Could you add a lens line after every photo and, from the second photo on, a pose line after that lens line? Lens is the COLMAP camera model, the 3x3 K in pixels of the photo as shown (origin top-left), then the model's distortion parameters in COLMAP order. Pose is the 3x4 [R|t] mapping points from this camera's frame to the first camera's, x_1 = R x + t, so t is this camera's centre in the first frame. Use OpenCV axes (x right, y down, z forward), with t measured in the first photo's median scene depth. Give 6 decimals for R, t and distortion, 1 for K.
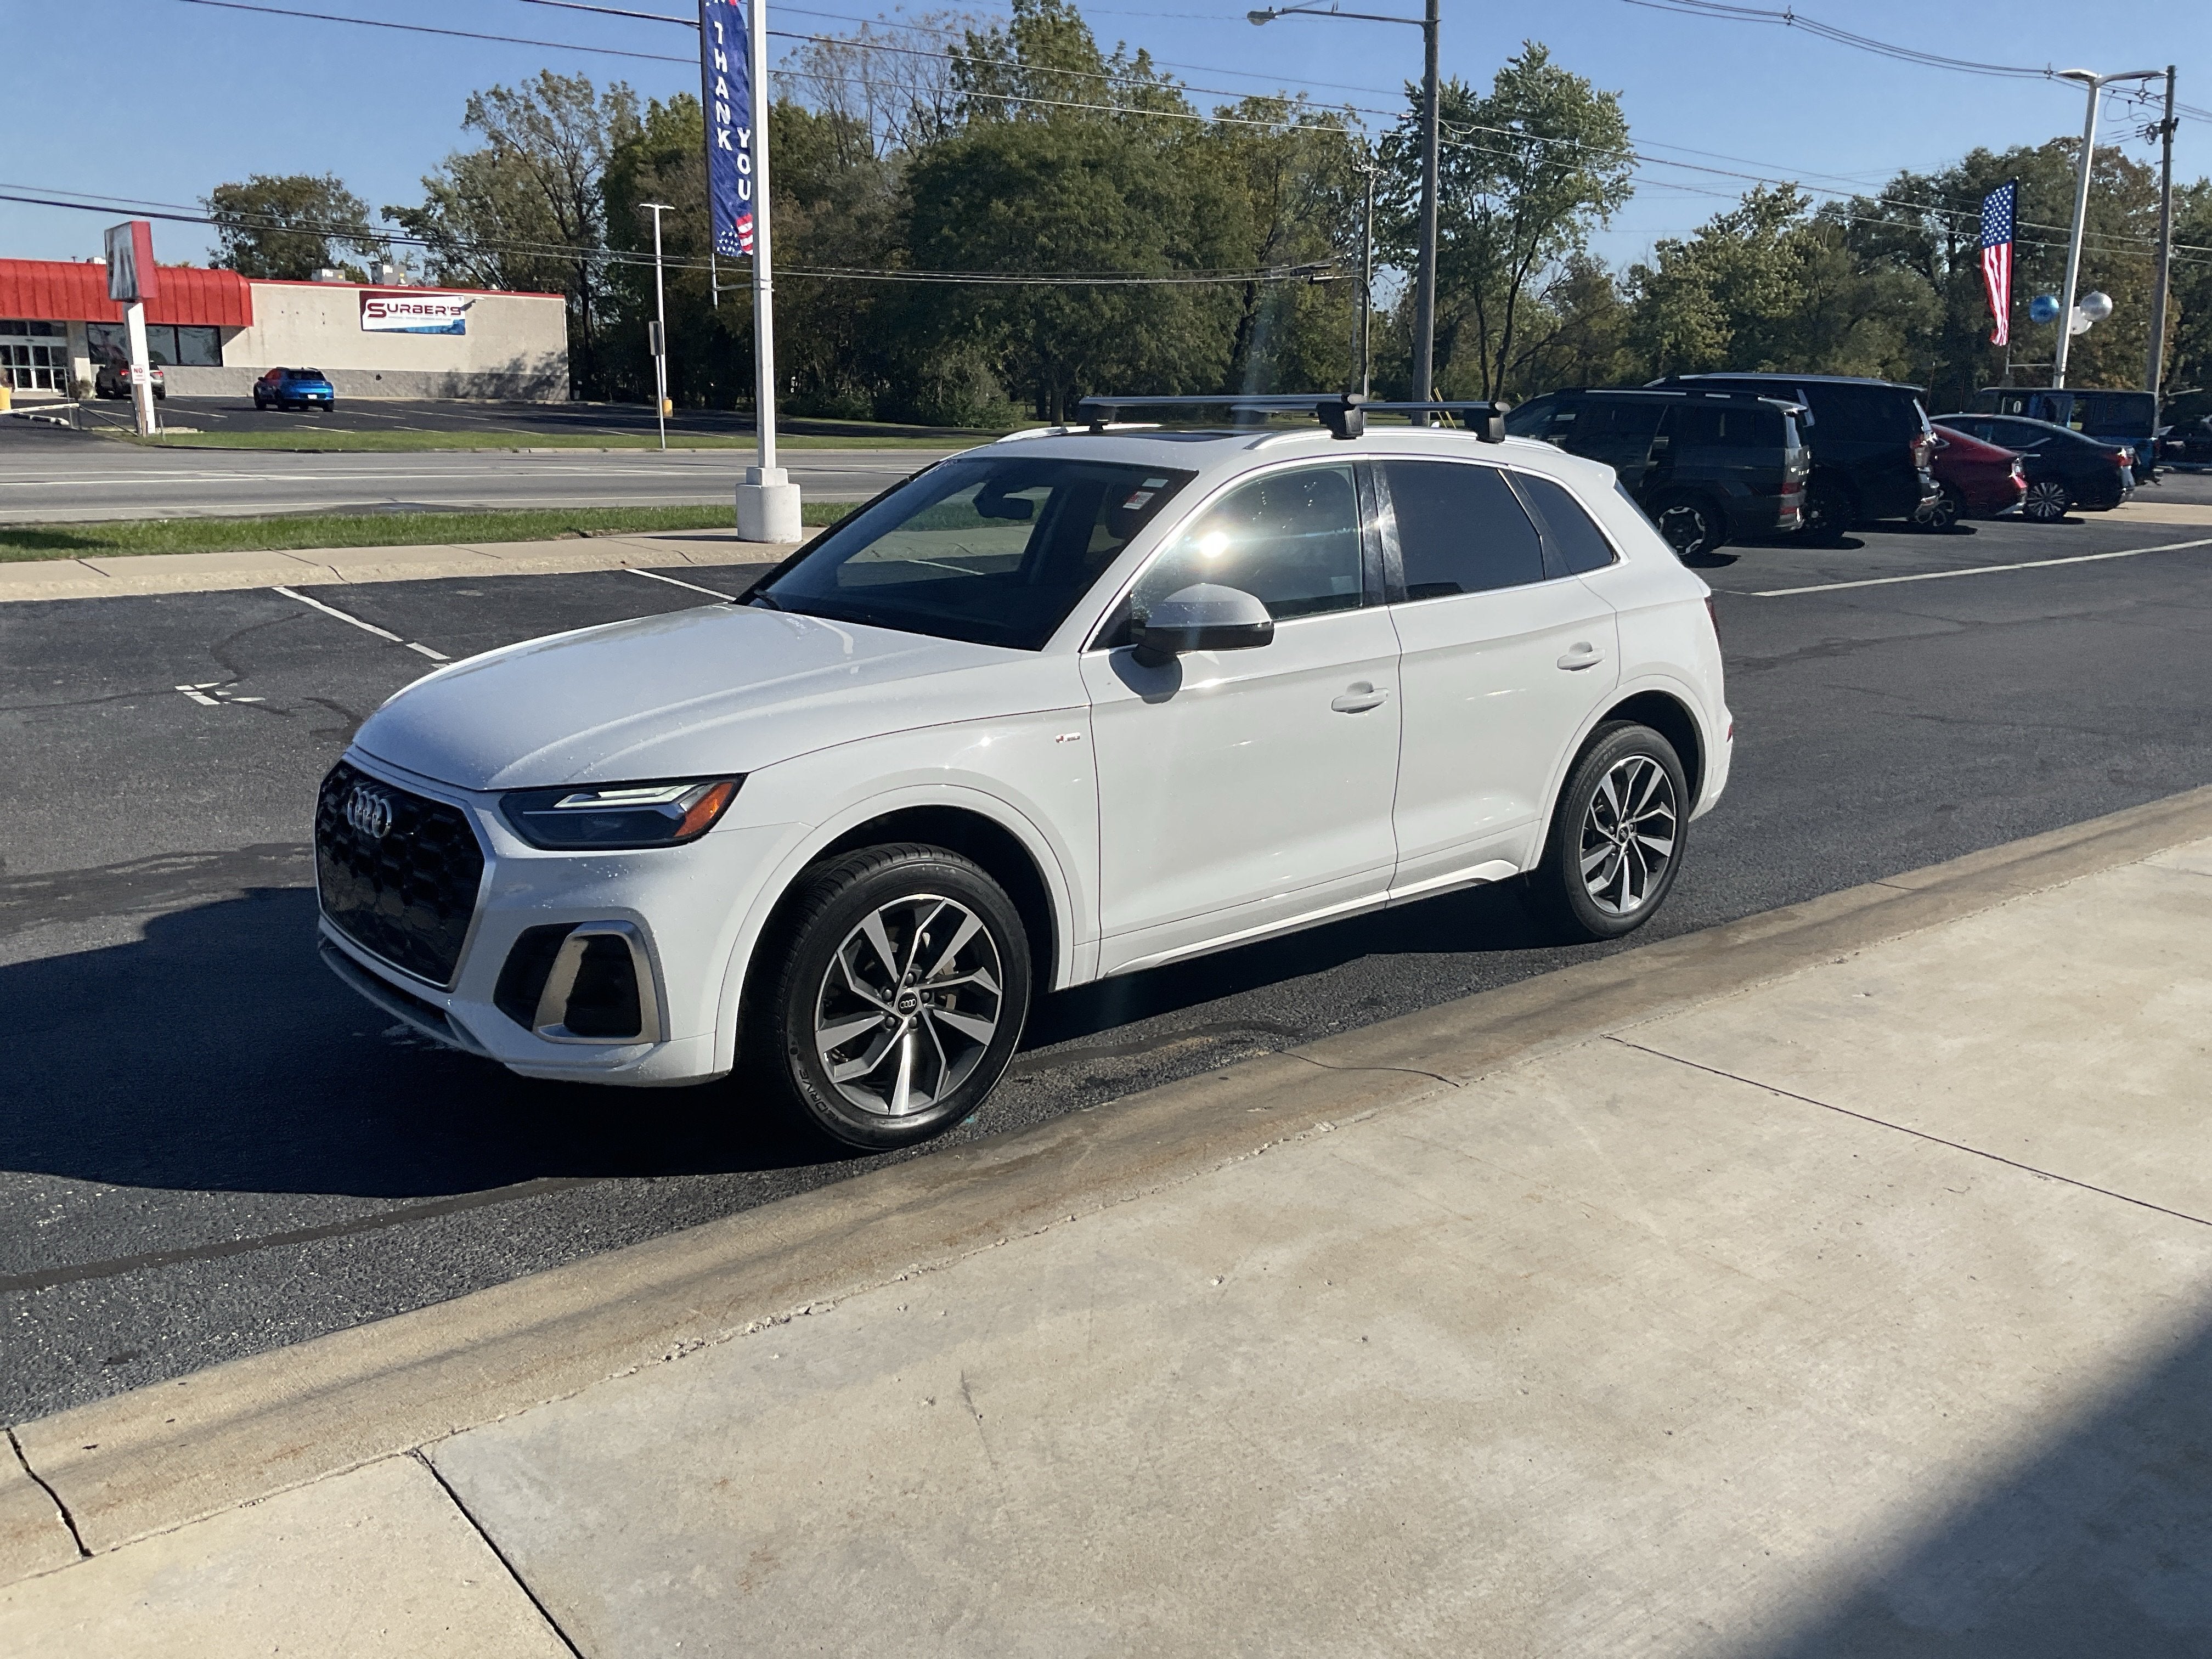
lens RADIAL K [[1839.9, 0, 1106.4], [0, 1839.9, 845.8], [0, 0, 1]] dist [0.065571, -0.137408]
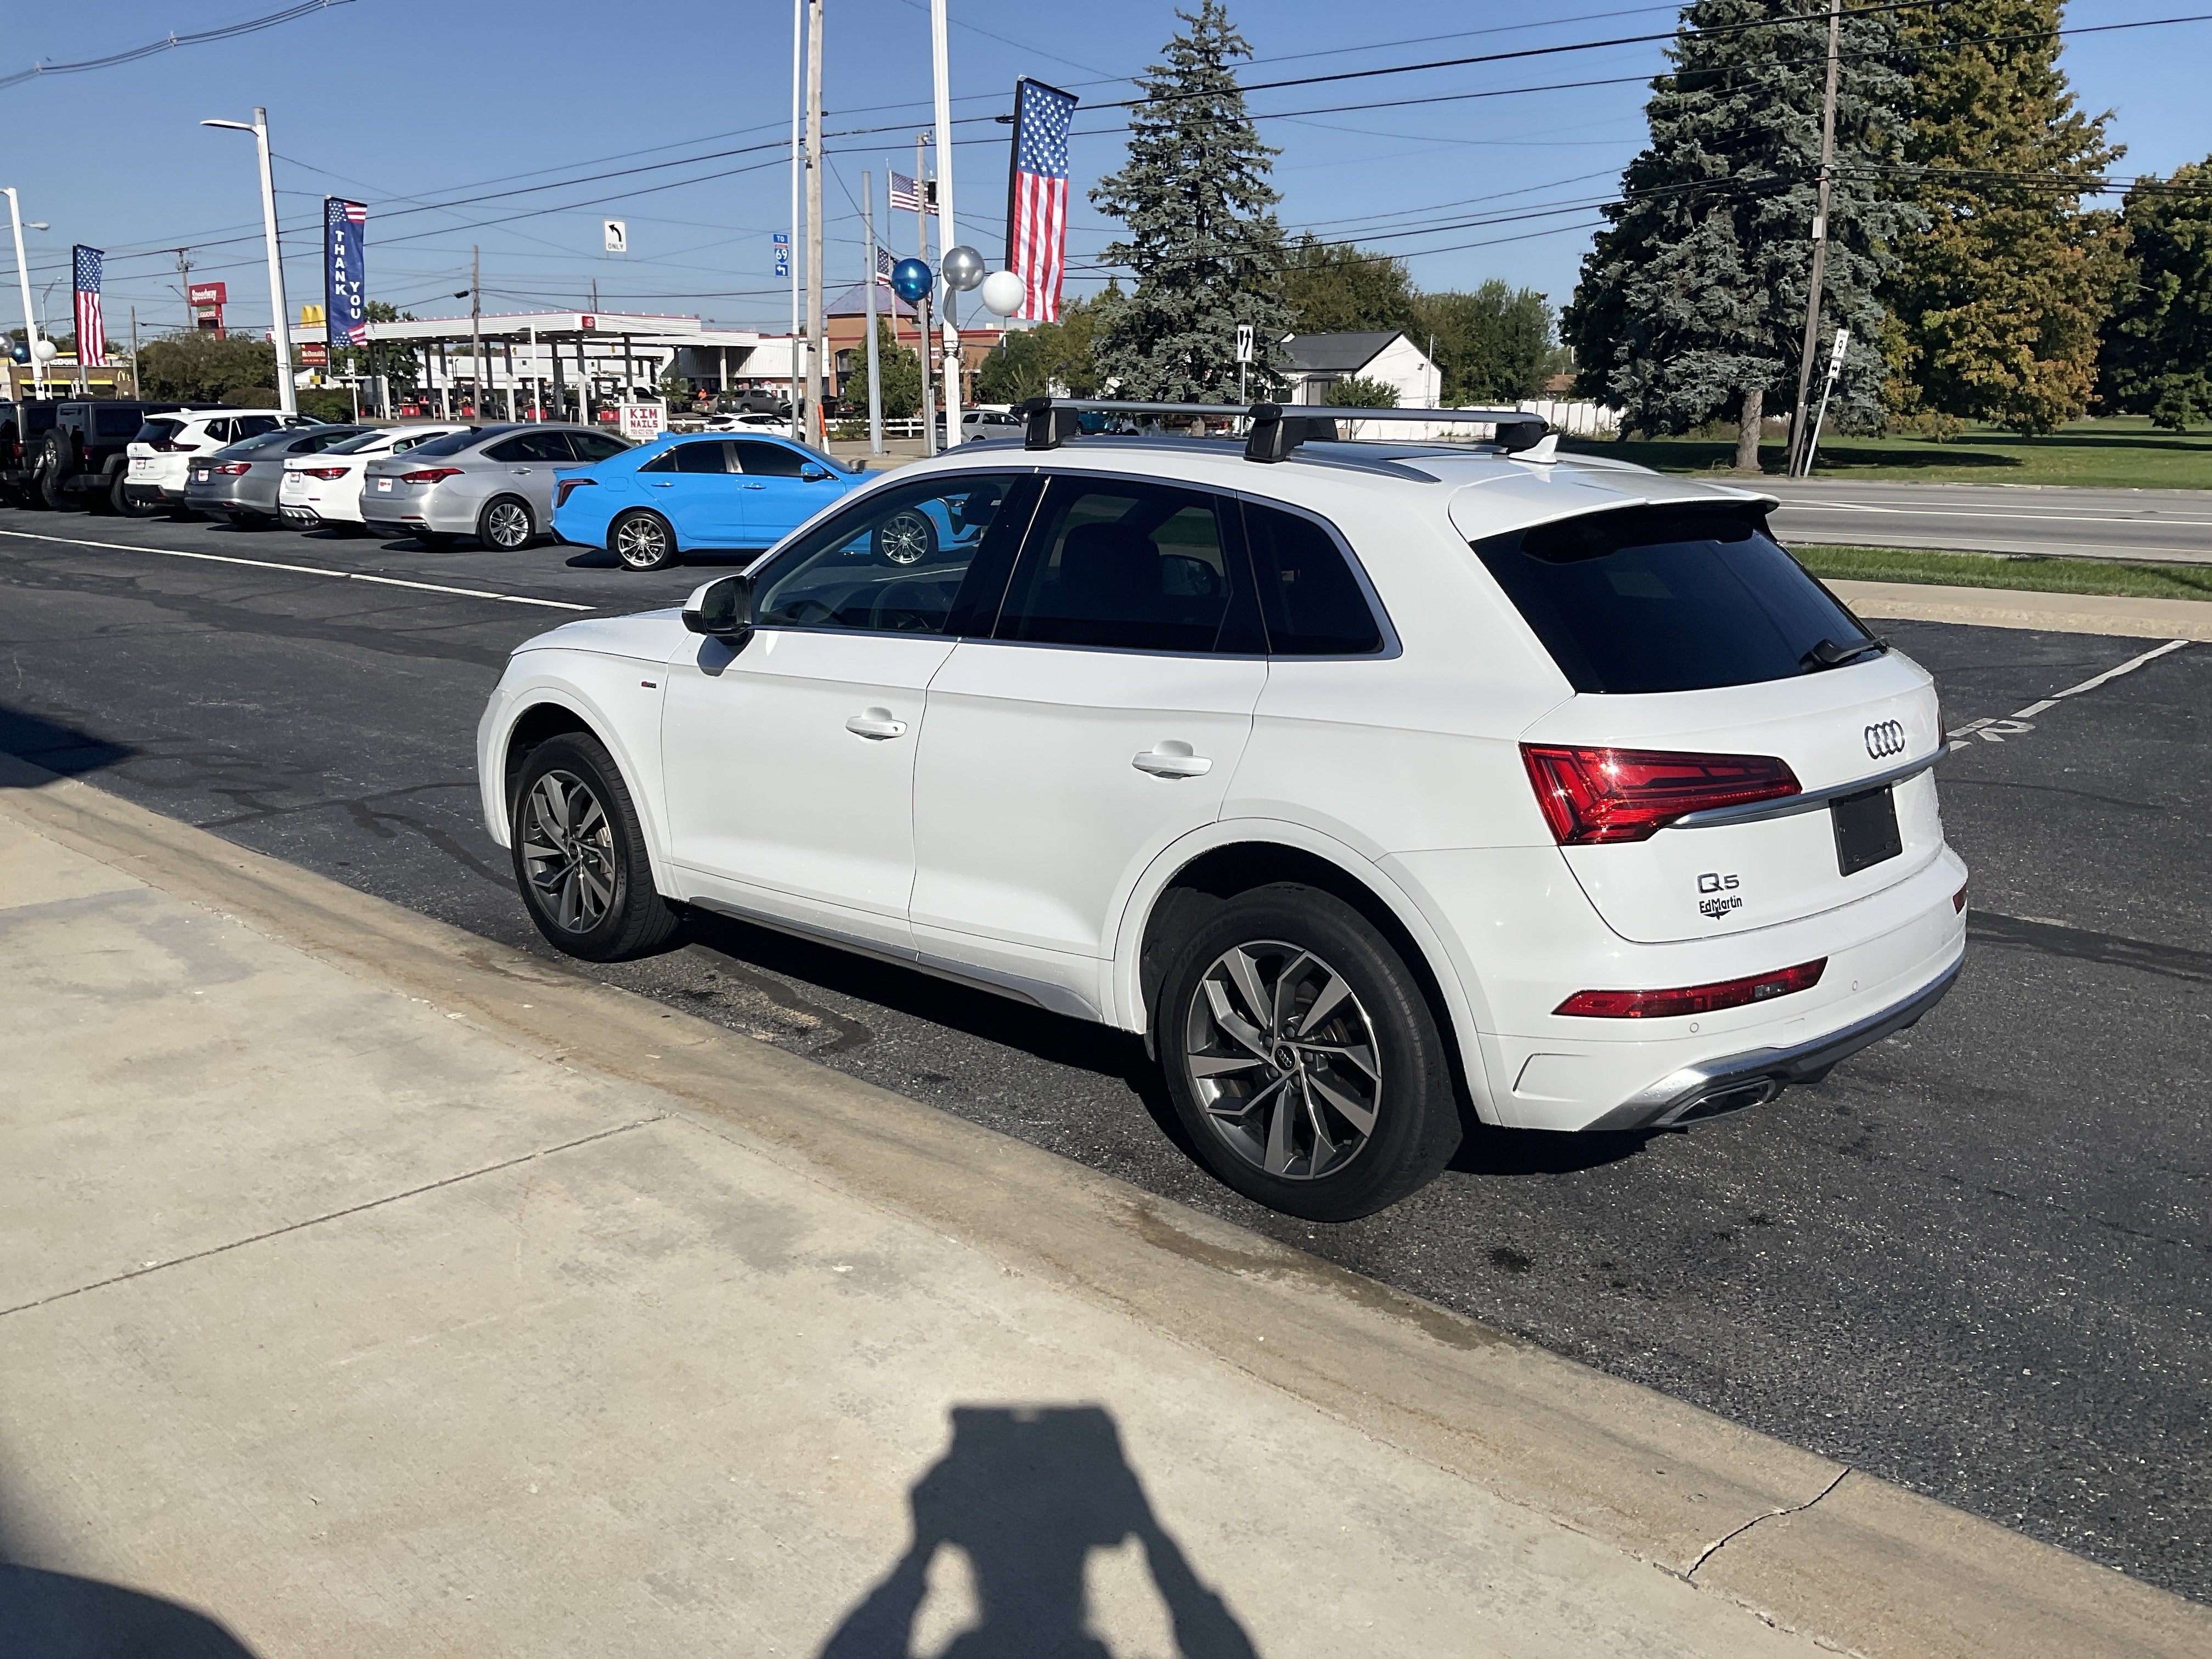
lens RADIAL K [[1839.9, 0, 1116.4], [0, 1839.9, 835.9], [0, 0, 1]] dist [0.065571, -0.137408]
pose [[0.131696, 0.206527, -0.969537, 0.906241], [-0.242956, 0.954950, 0.170418, -0.182340], [0.961056, 0.213112, 0.175941, 0.820235]]
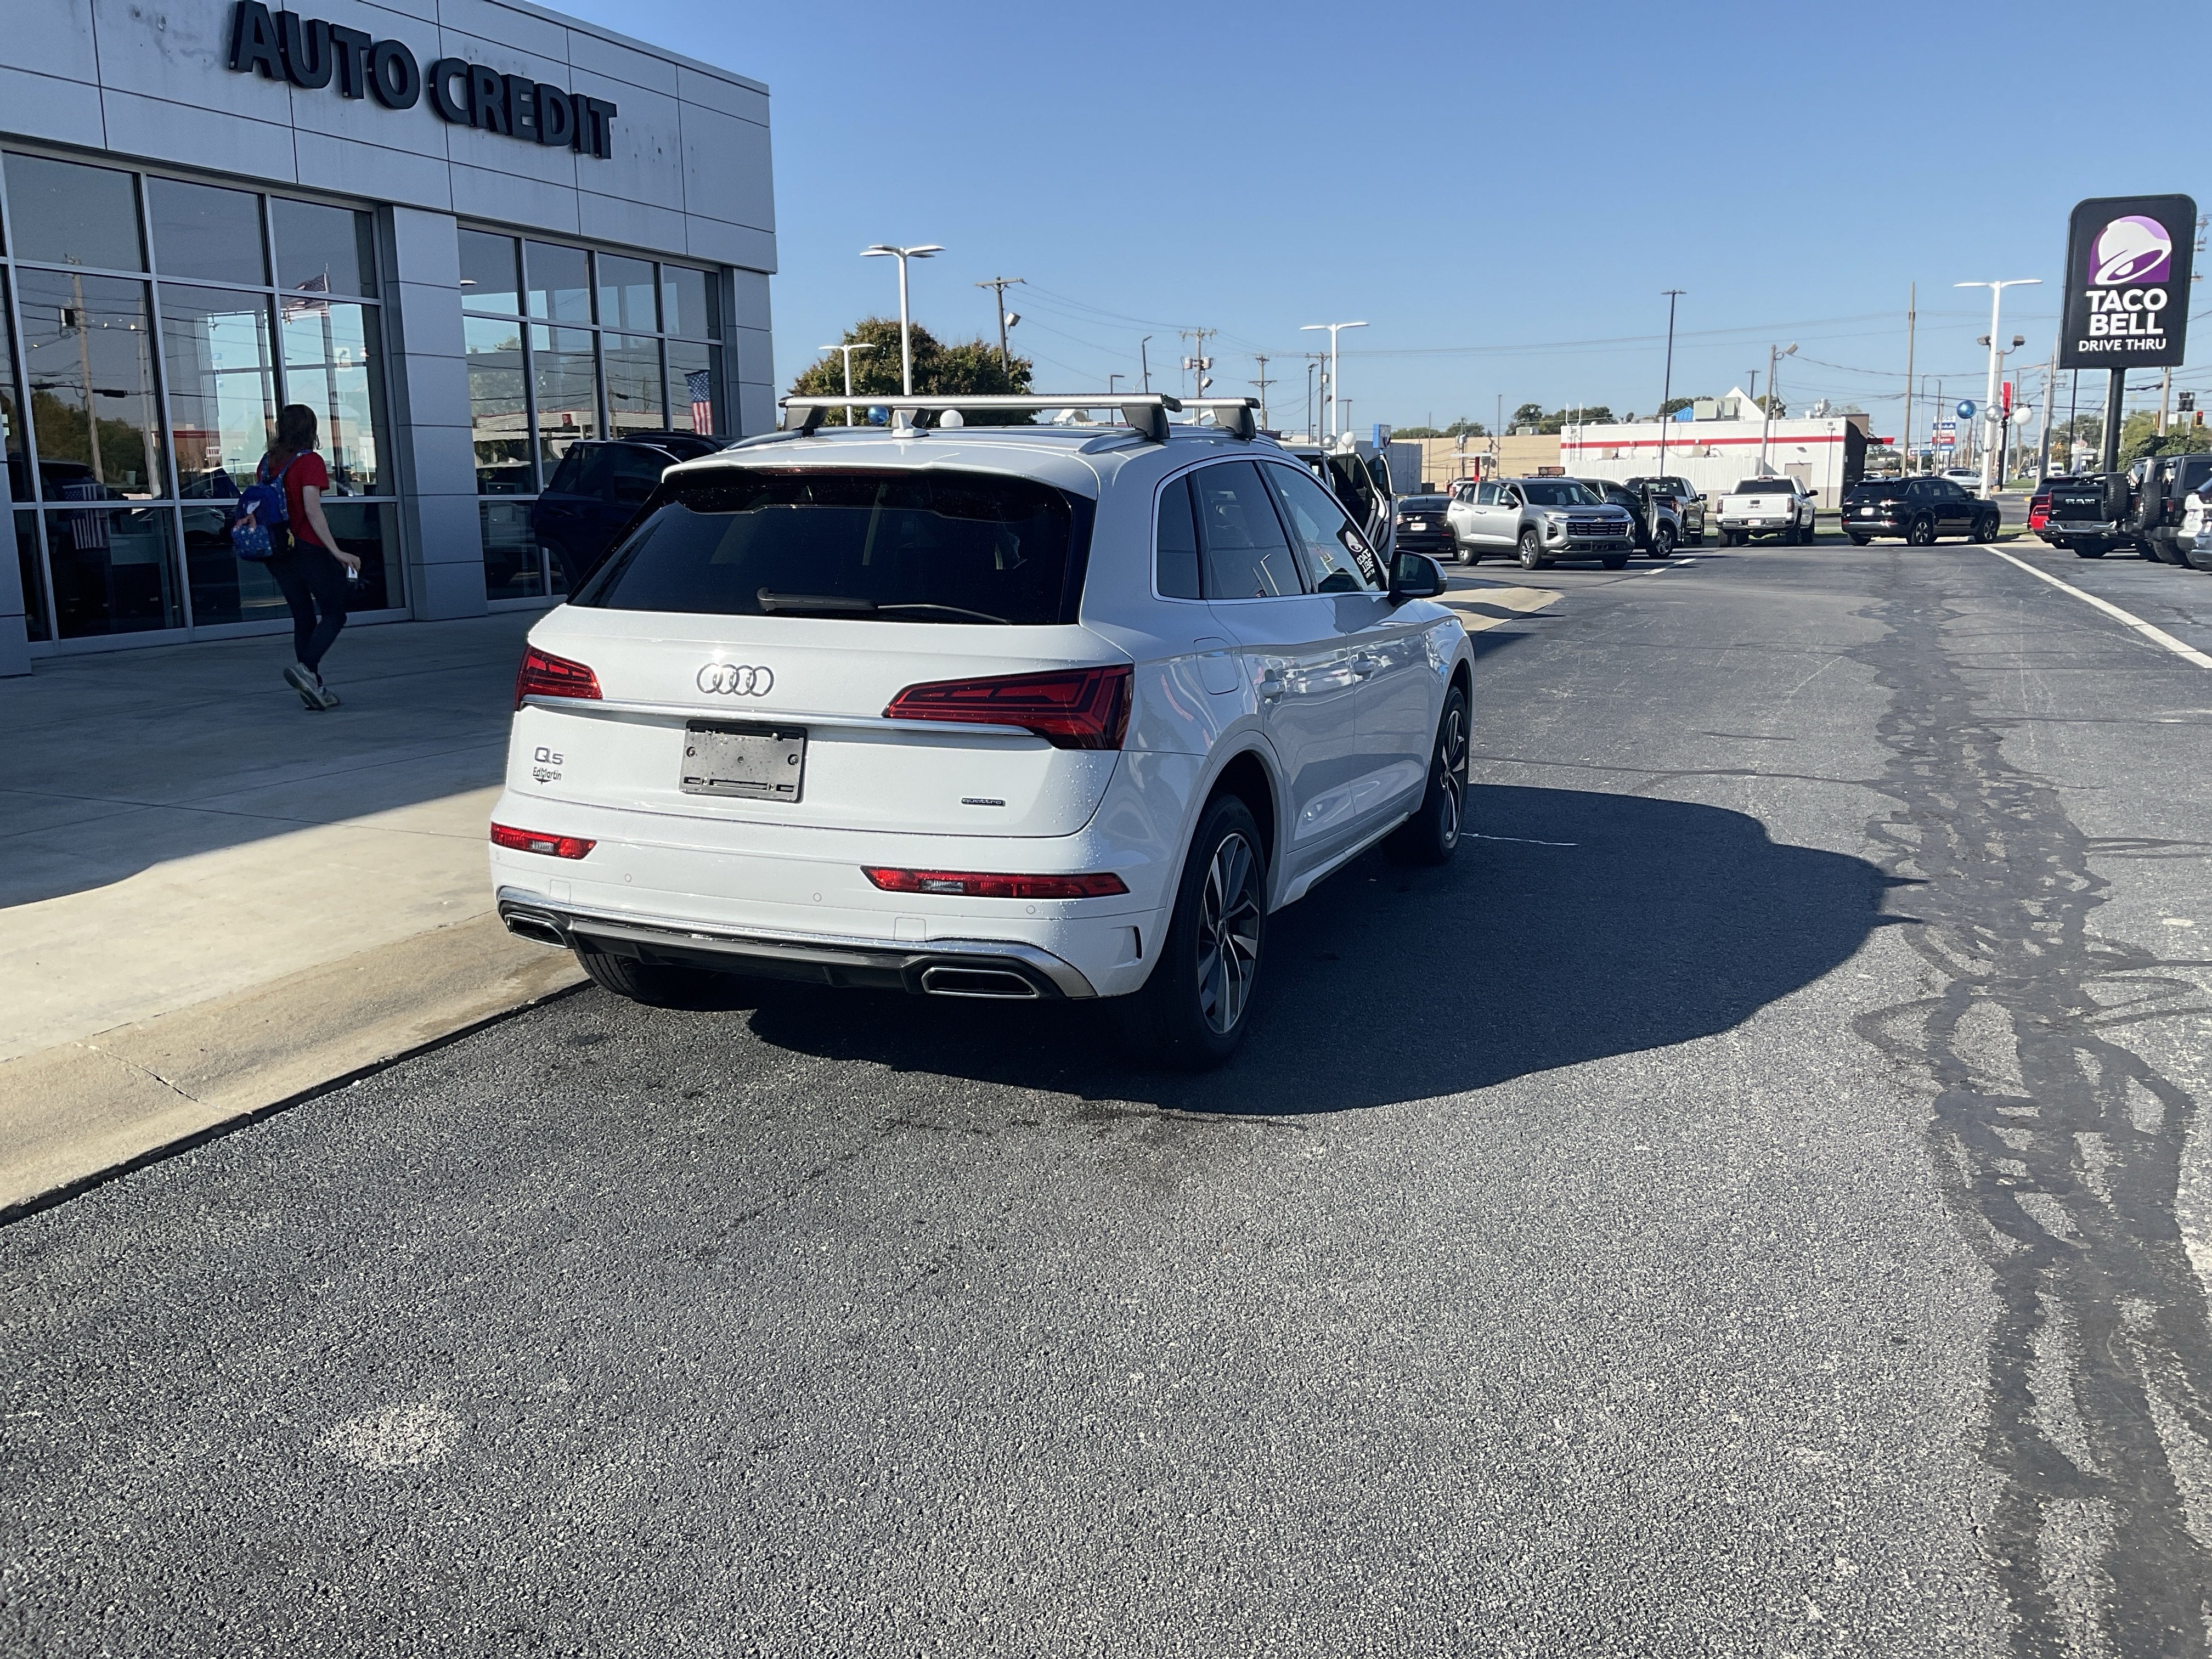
lens RADIAL K [[1839.9, 0, 1108.4], [0, 1839.9, 842.8], [0, 0, 1]] dist [0.065571, -0.137408]
pose [[-0.885456, 0.080159, -0.457758, 0.500019], [-0.116951, 0.914875, 0.386428, -0.402517], [0.449767, 0.395700, -0.800707, 1.846995]]
